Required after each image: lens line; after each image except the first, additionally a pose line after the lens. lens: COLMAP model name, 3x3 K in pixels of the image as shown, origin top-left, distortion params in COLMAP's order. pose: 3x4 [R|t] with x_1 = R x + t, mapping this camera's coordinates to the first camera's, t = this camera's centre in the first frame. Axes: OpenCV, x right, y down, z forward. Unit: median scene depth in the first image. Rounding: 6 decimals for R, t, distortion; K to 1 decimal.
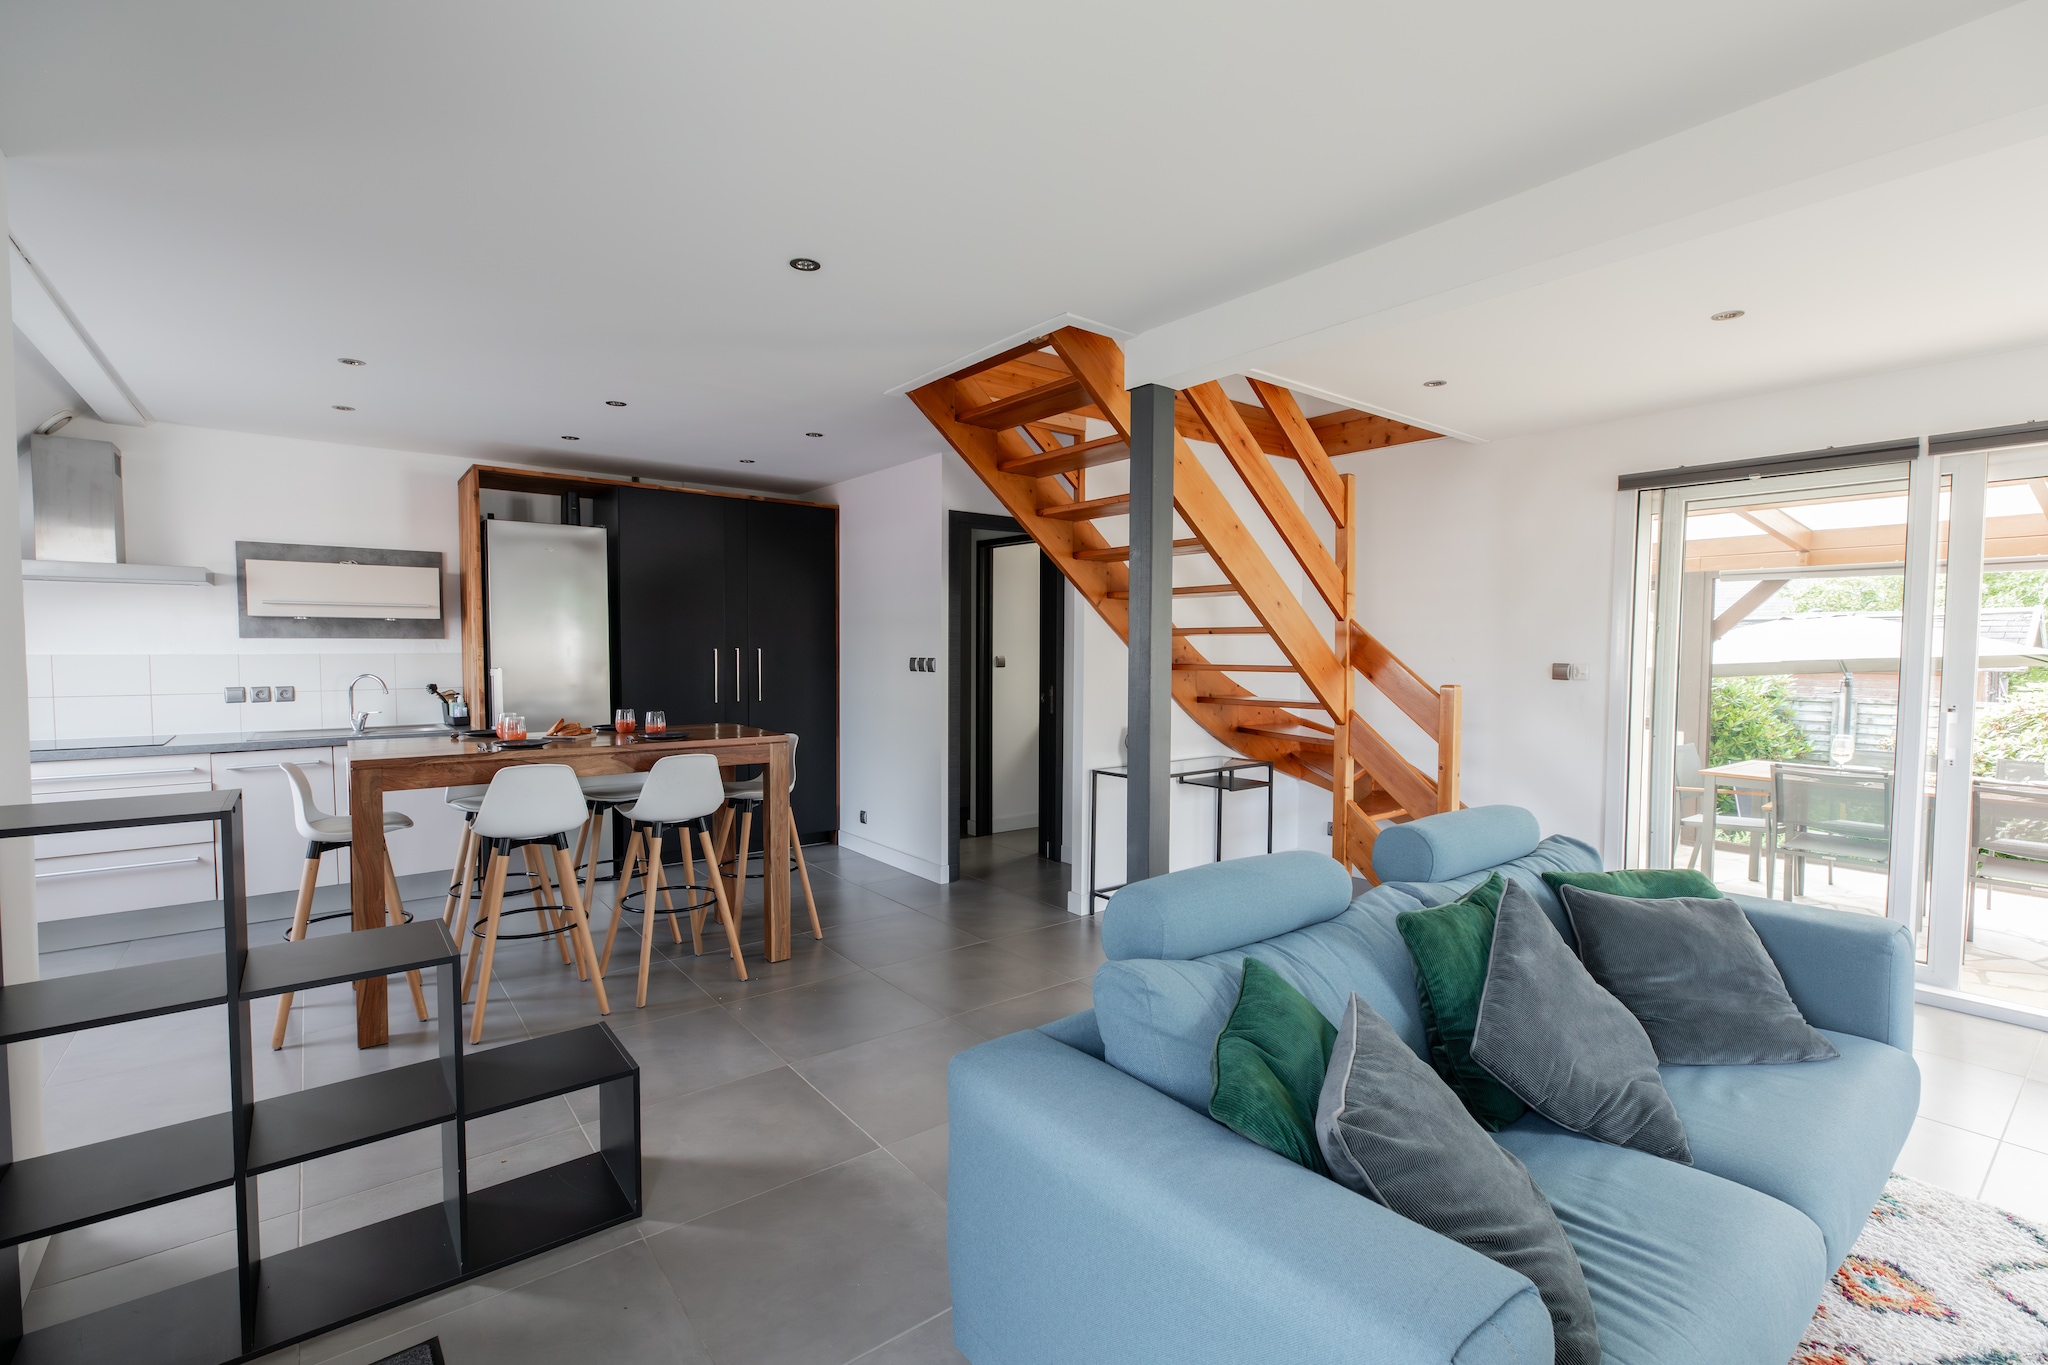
lens RADIAL K [[909.2, 0, 1024.0], [0, 909.2, 682.5], [0, 0, 1]] dist [0.002019, 0.000064]
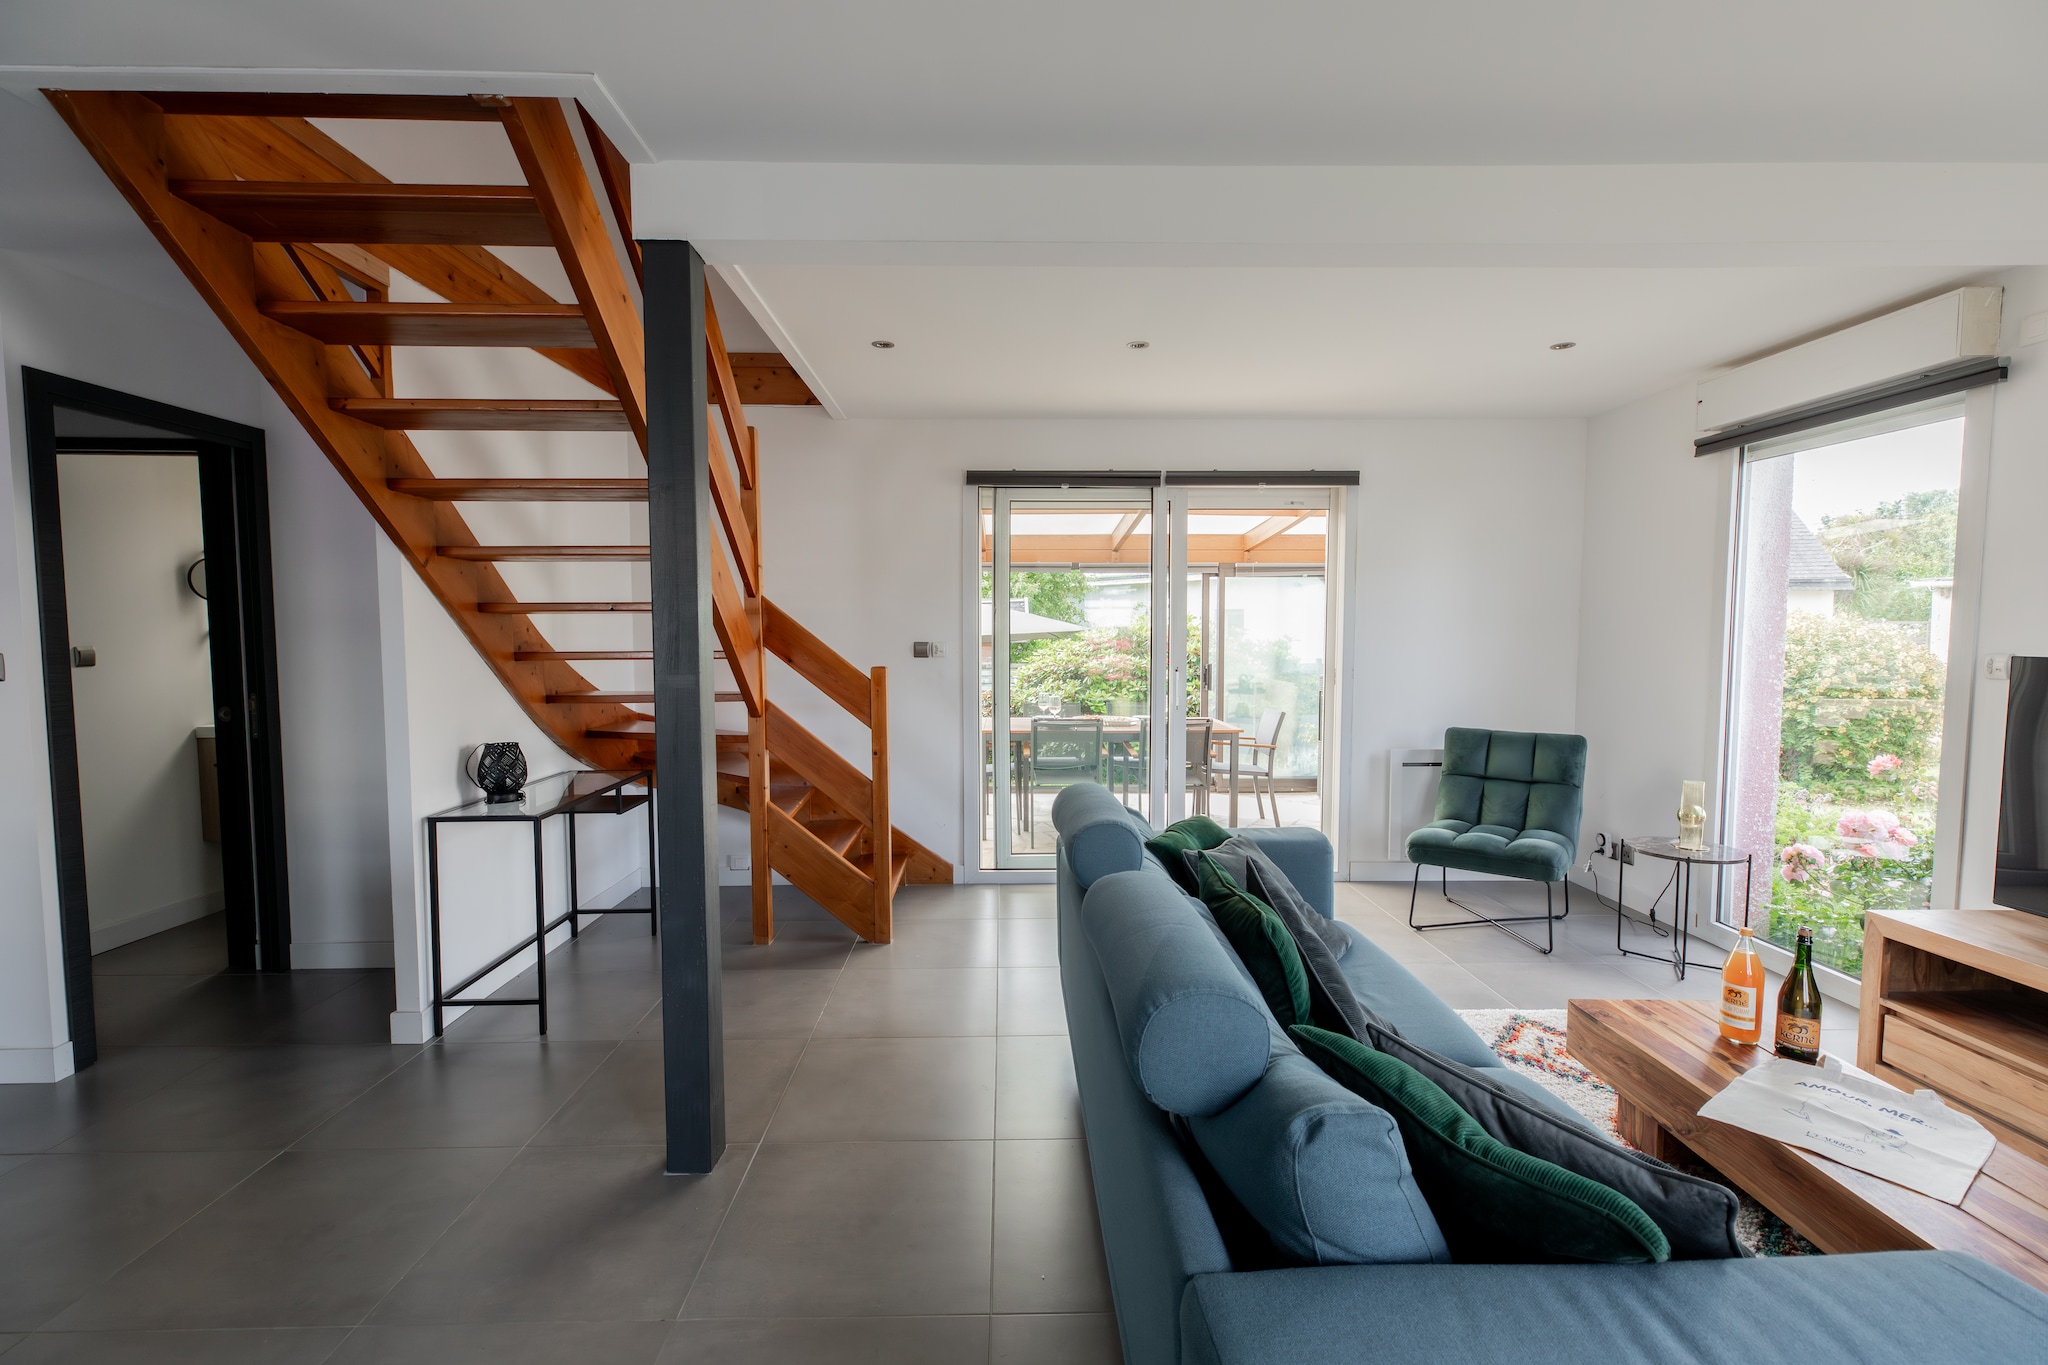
lens RADIAL K [[906.5, 0, 1022.1], [0, 906.5, 690.1], [0, 0, 1]] dist [0.001141, -0.000635]
pose [[0.599603, -0.060685, 0.797994, -0.190186], [0.035999, 0.998157, 0.048857, -0.012627], [-0.799488, -0.000568, 0.600682, 0.276054]]
